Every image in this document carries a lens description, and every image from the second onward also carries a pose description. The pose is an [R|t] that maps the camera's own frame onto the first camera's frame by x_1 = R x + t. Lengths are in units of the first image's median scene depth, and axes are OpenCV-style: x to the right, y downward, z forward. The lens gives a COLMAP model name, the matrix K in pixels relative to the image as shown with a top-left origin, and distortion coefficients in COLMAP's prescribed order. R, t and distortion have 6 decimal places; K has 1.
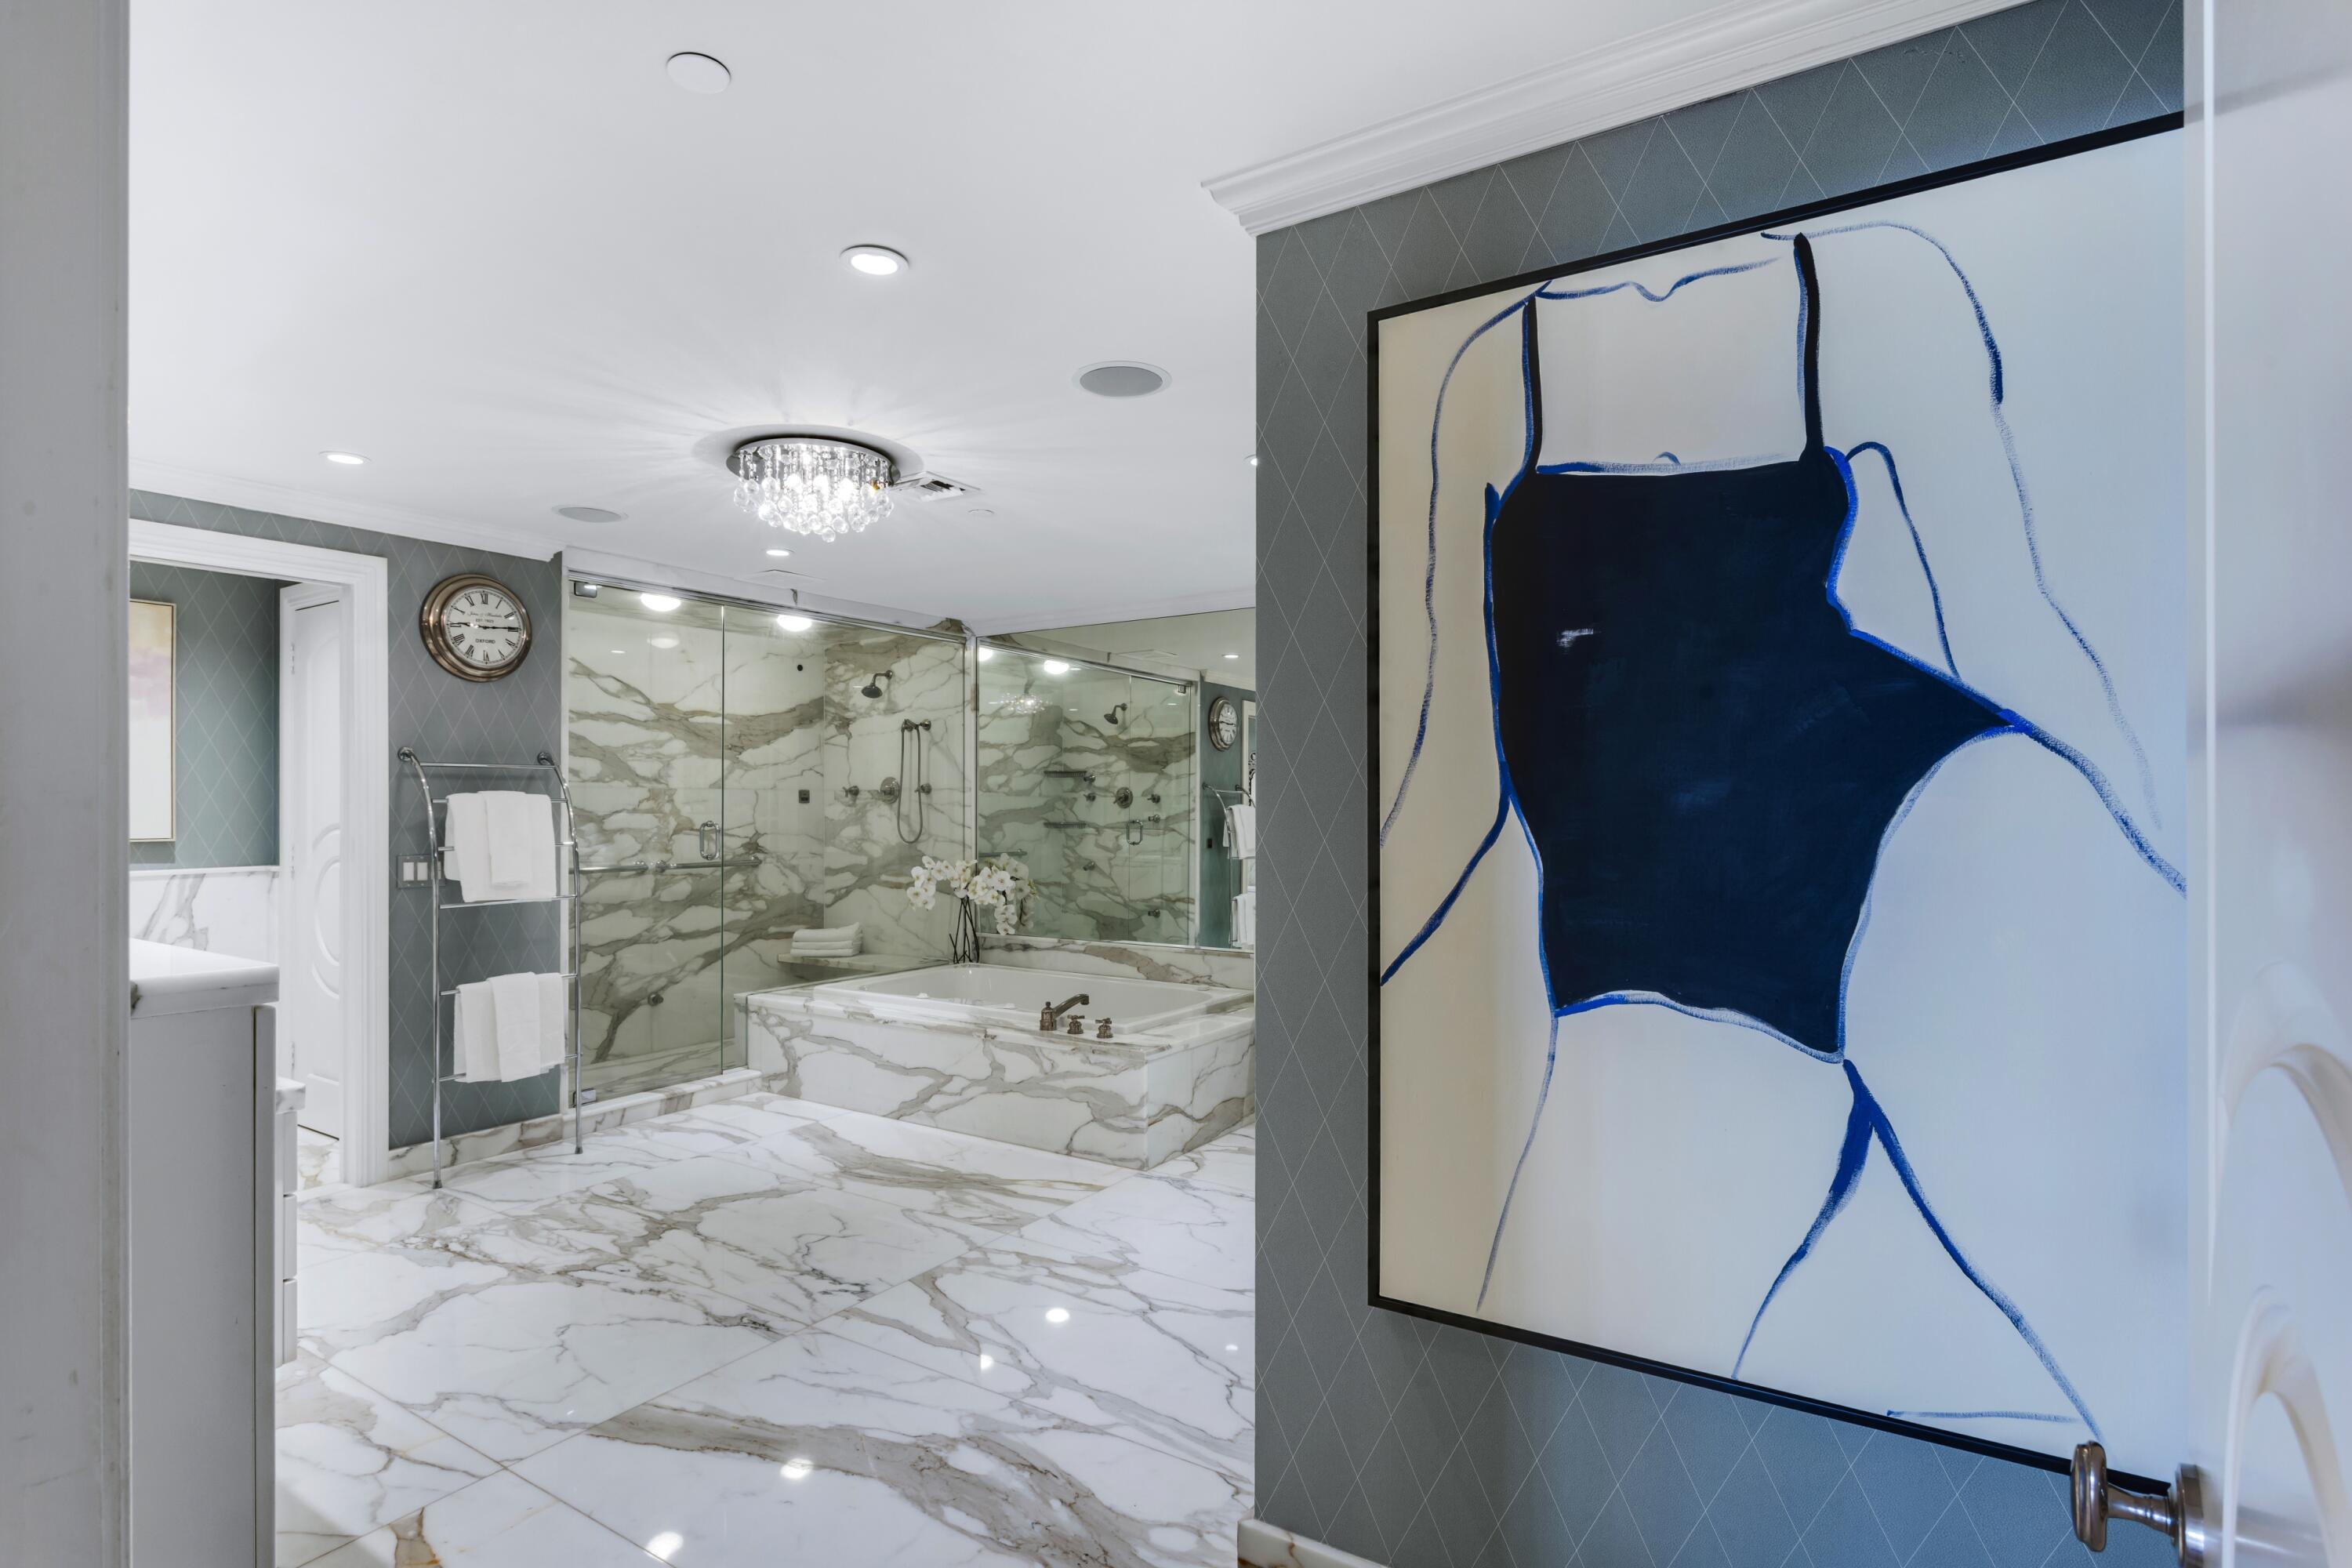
lens RADIAL K [[1223.2, 0, 1114.5], [0, 1223.2, 795.5], [0, 0, 1]] dist [0.000483, 0.000032]
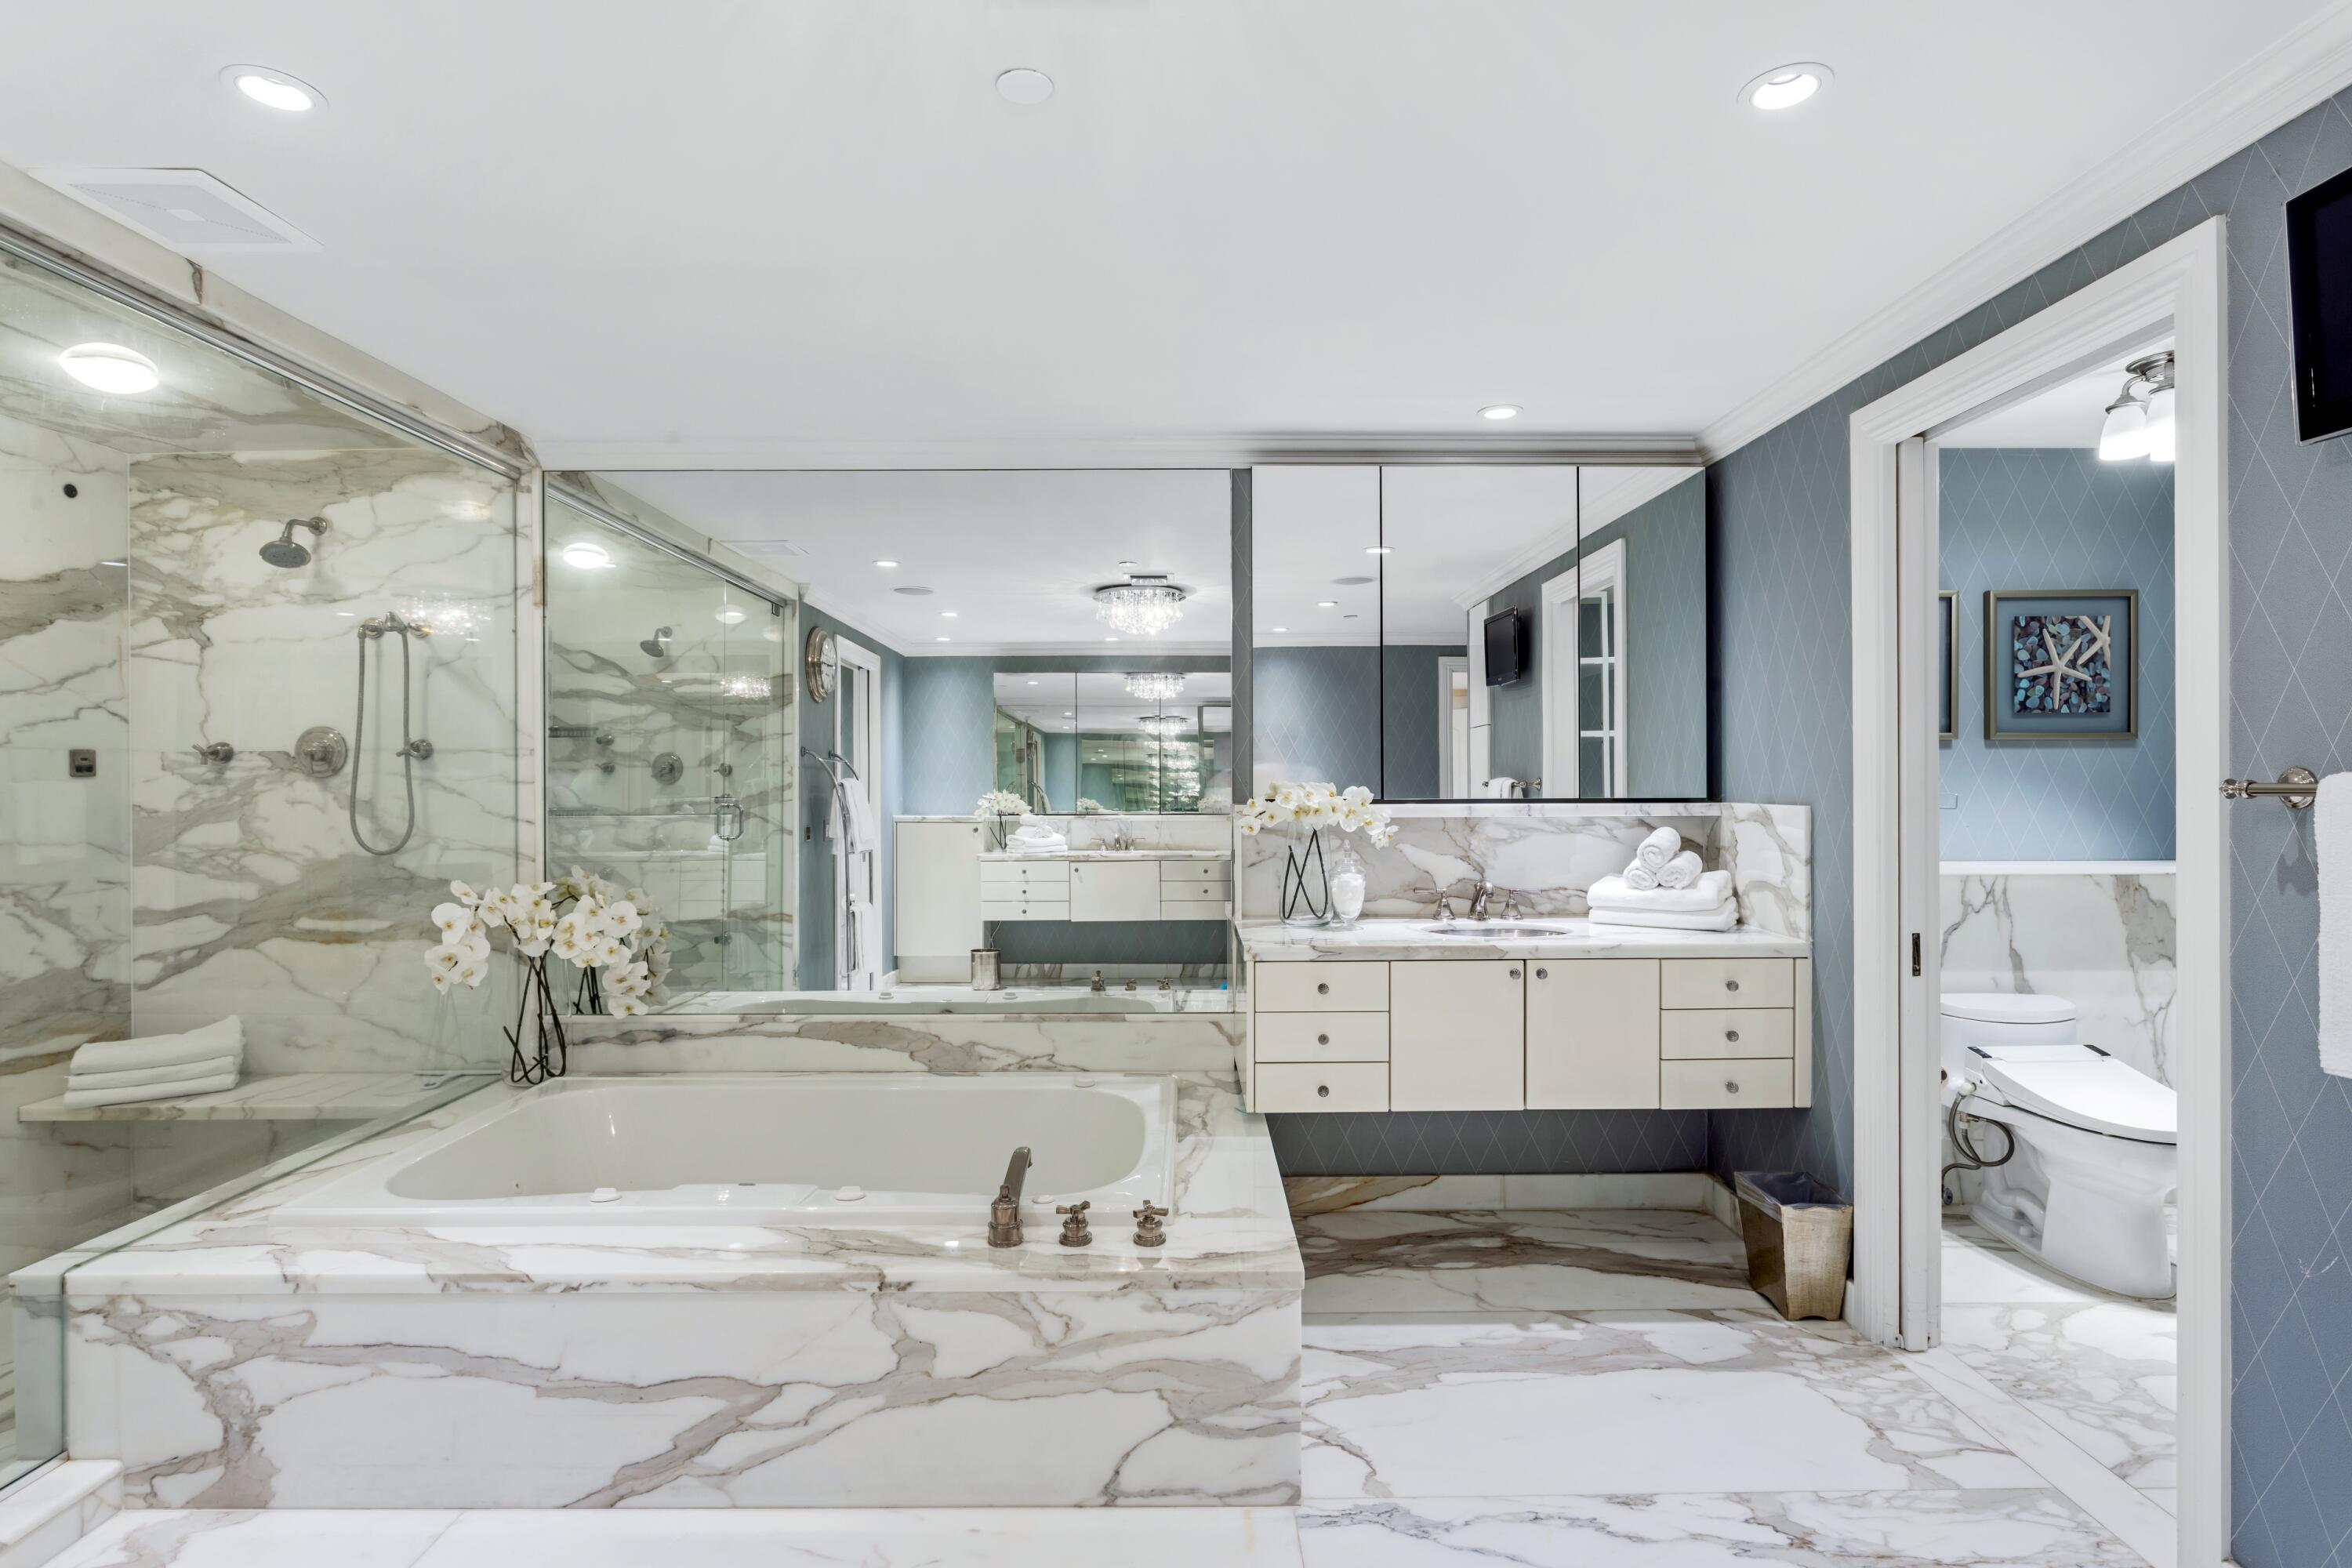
lens RADIAL K [[1194.8, 0, 1161.9], [0, 1194.8, 776.2], [0, 0, 1]] dist [-0.001454, 0.000027]
pose [[0.812062, -0.000955, 0.583571, -0.195731], [-0.002499, 0.999984, 0.005115, 0.002488], [-0.583566, -0.005612, 0.812046, 0.402504]]
